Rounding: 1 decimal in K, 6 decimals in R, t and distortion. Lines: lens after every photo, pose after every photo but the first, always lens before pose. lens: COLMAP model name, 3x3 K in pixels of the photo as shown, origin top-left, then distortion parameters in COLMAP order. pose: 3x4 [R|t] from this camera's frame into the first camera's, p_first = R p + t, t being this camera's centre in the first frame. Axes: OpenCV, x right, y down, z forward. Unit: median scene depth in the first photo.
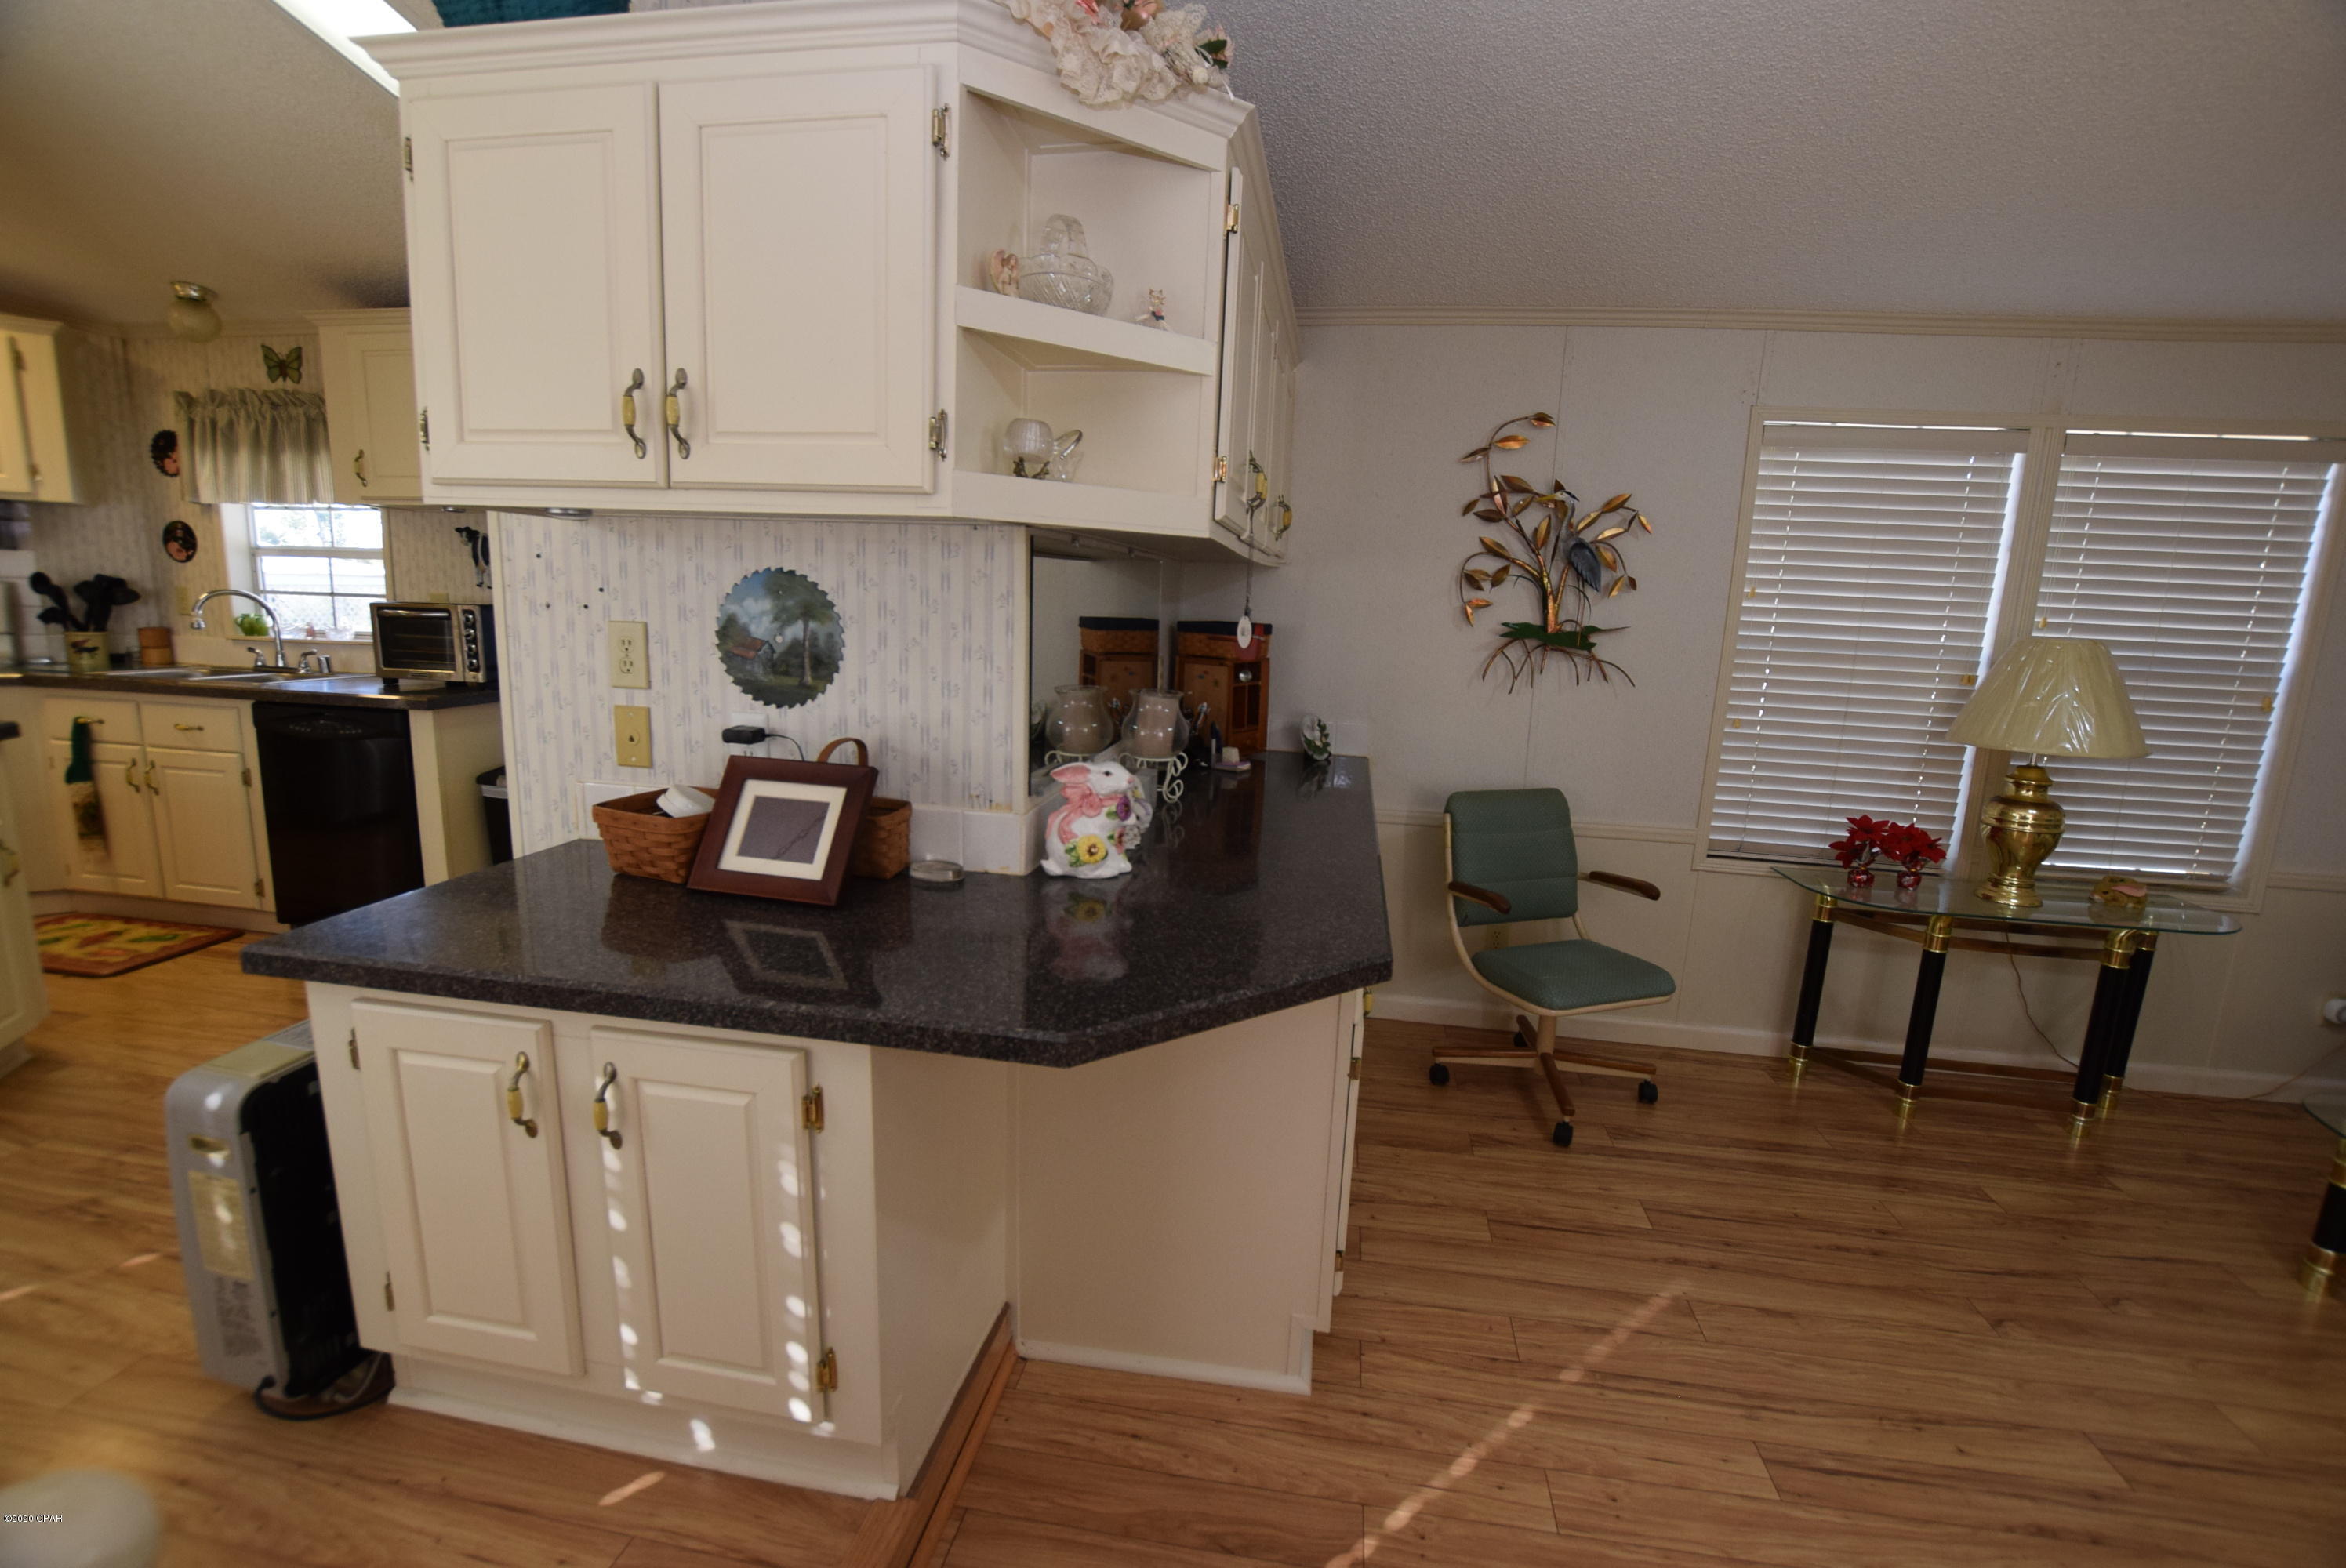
lens RADIAL K [[1034.7, 0, 1182.7], [0, 1034.7, 789.0], [0, 0, 1]] dist [-0.032982, 0.004038]
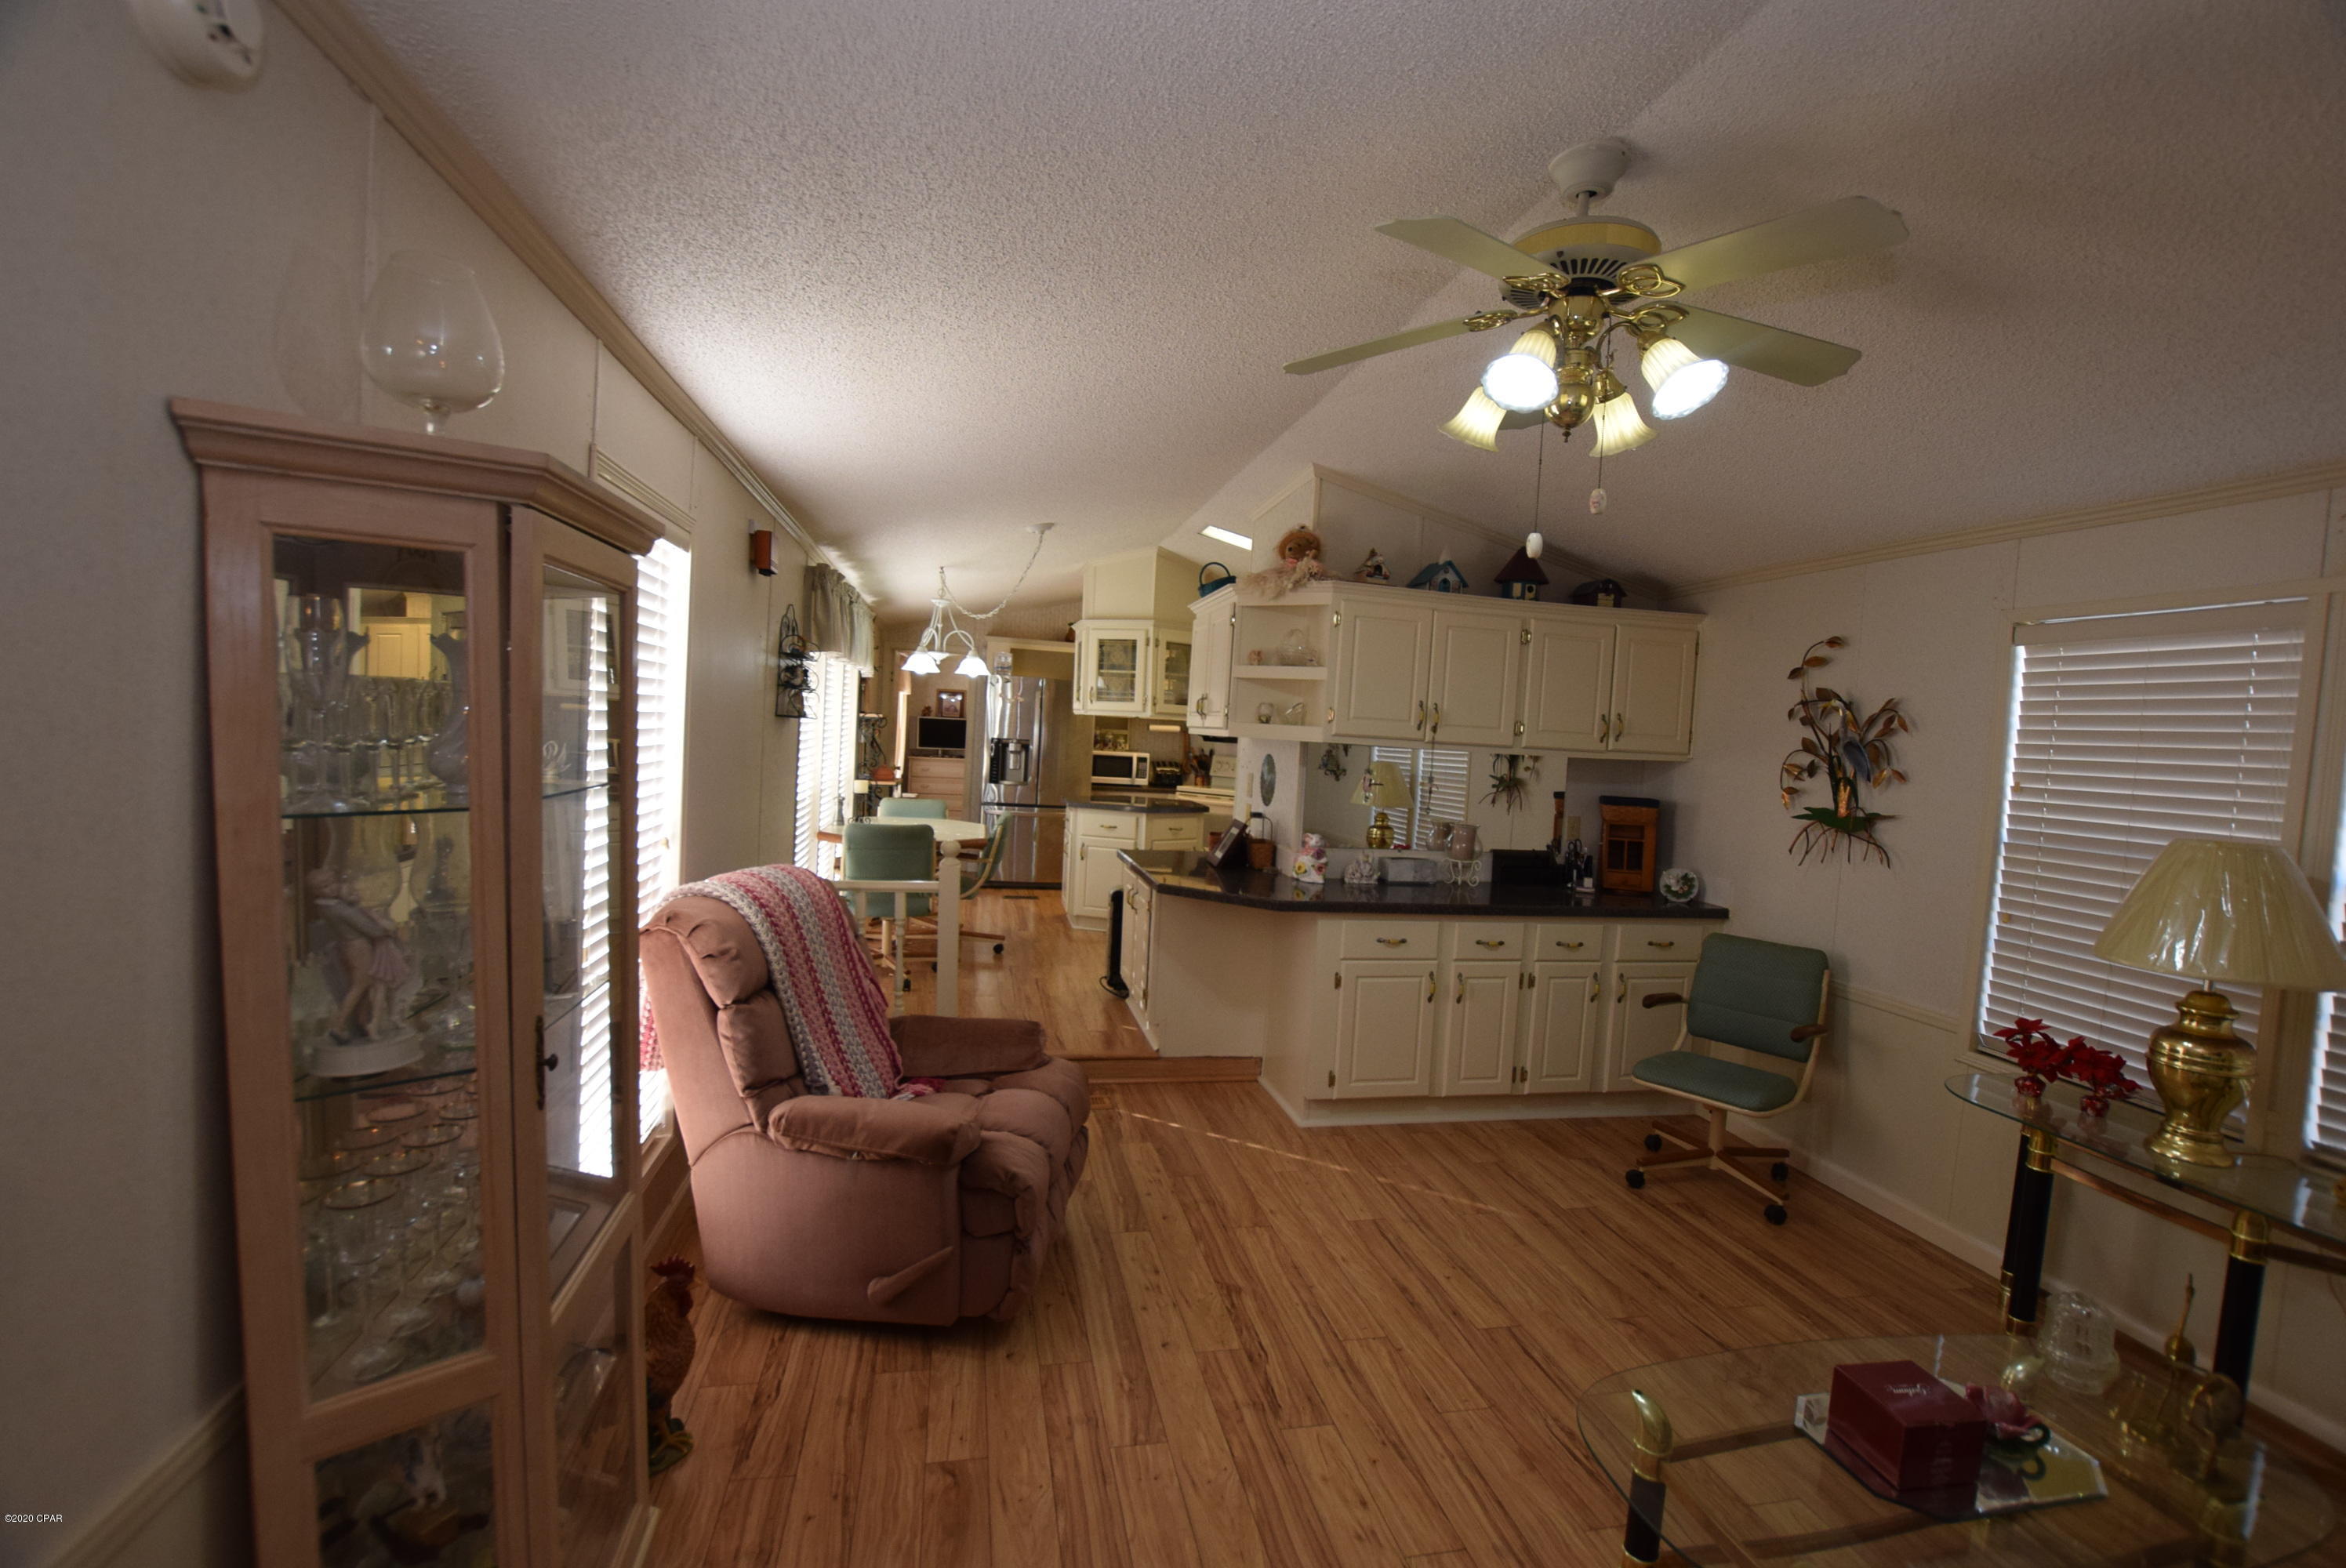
lens RADIAL K [[1034.7, 0, 1184.9], [0, 1034.7, 789.4], [0, 0, 1]] dist [-0.032982, 0.004038]
pose [[0.360417, 0.033312, -0.932196, 1.183452], [-0.212816, 0.975942, -0.047407, 0.029560], [0.908190, 0.215473, 0.358836, -0.088711]]
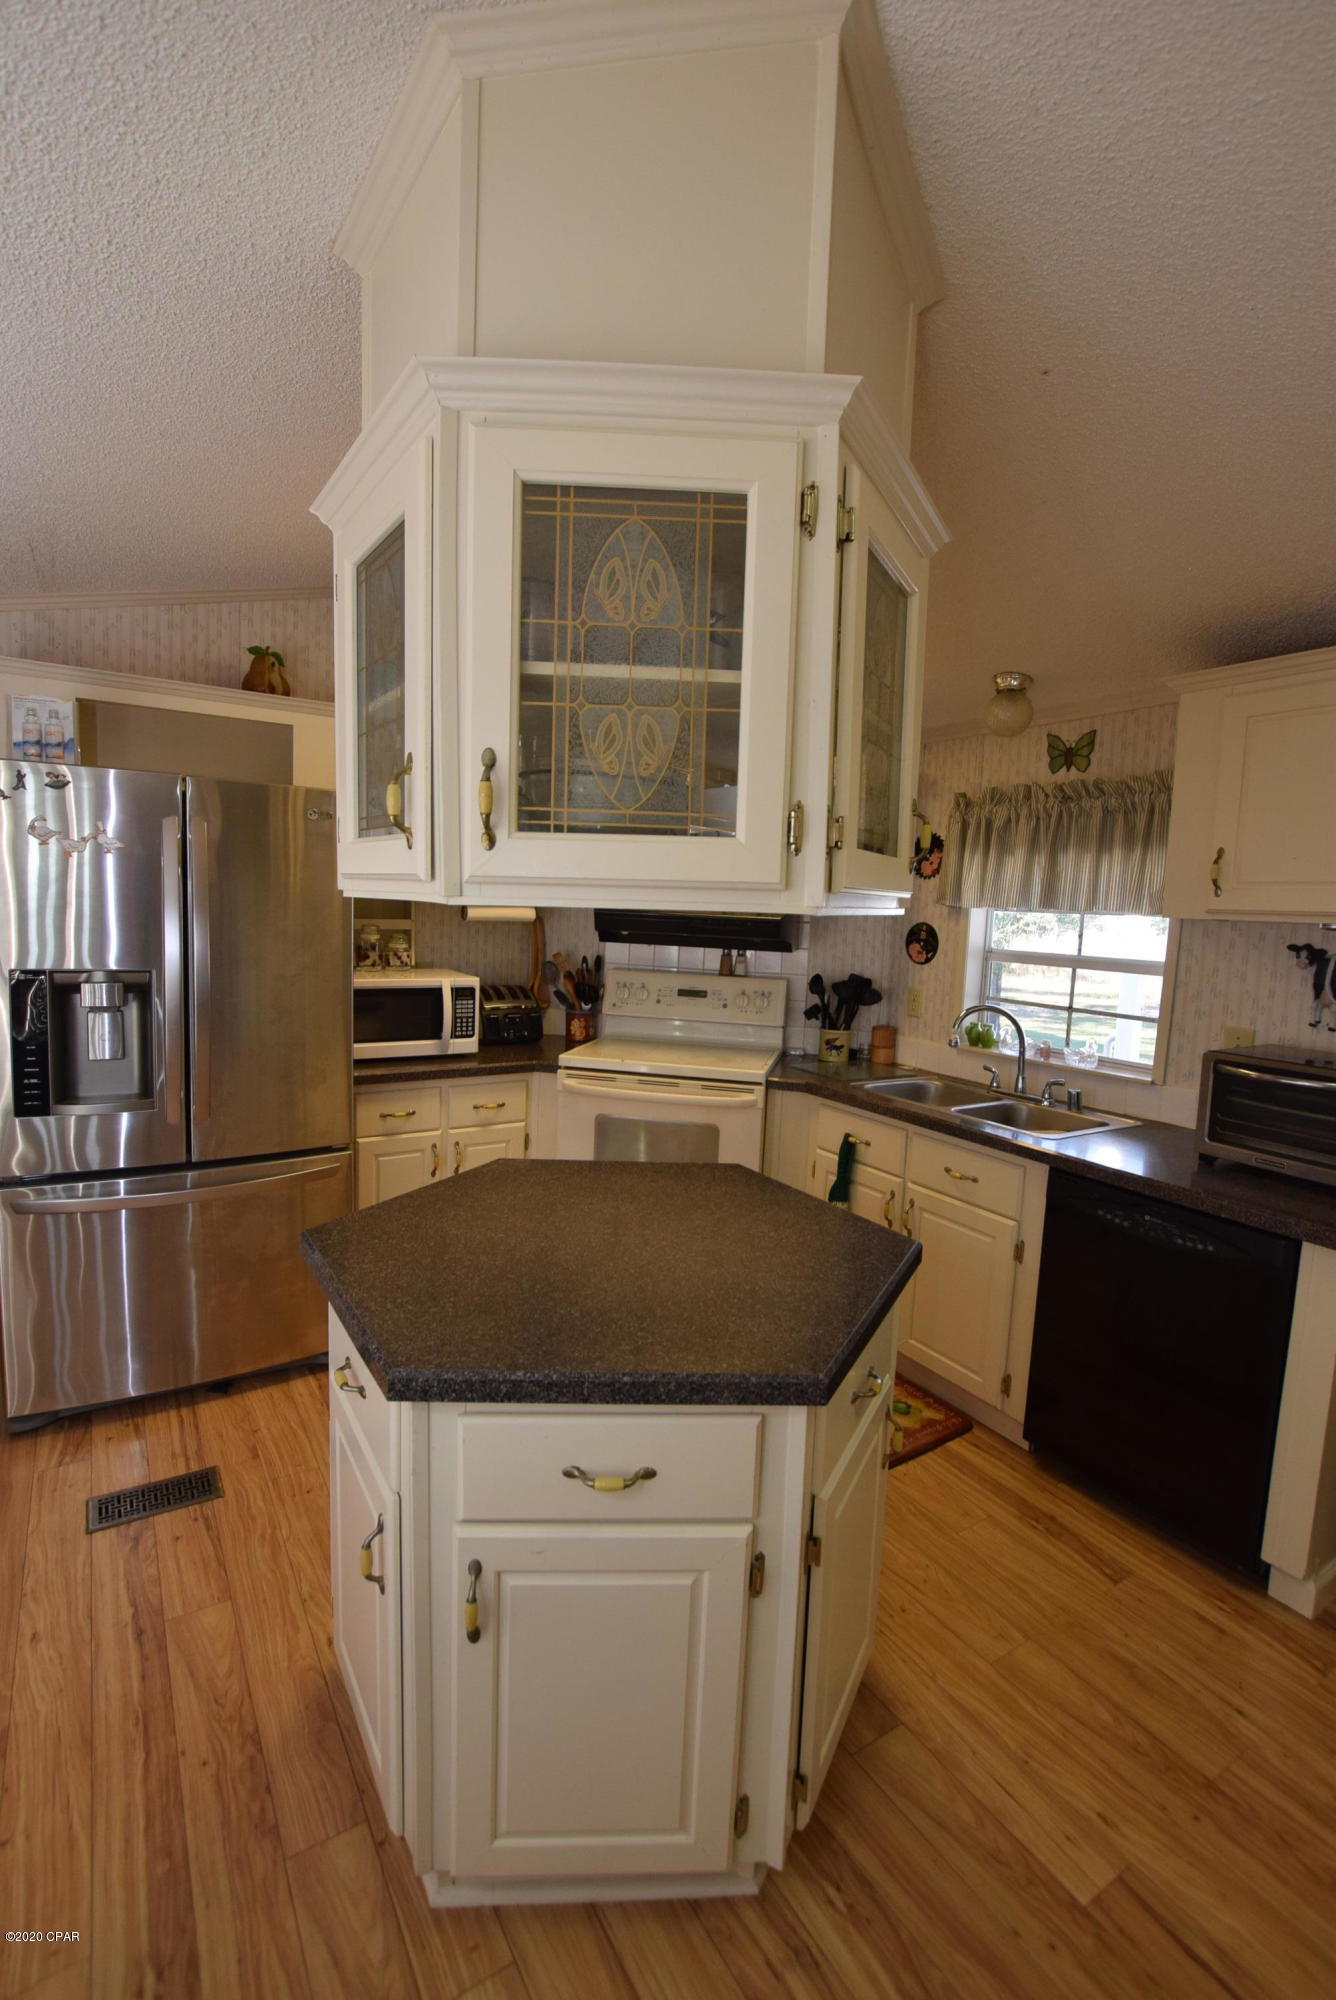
lens RADIAL K [[893.1, 0, 669.2], [0, 893.1, 1002.3], [0, 0, 1]] dist [-0.013305, -0.000302]
pose [[0.660771, 0.071883, -0.747137, -0.636758], [-0.150099, 0.987952, -0.037696, -0.150730], [0.735426, 0.137053, 0.663600, 0.311110]]
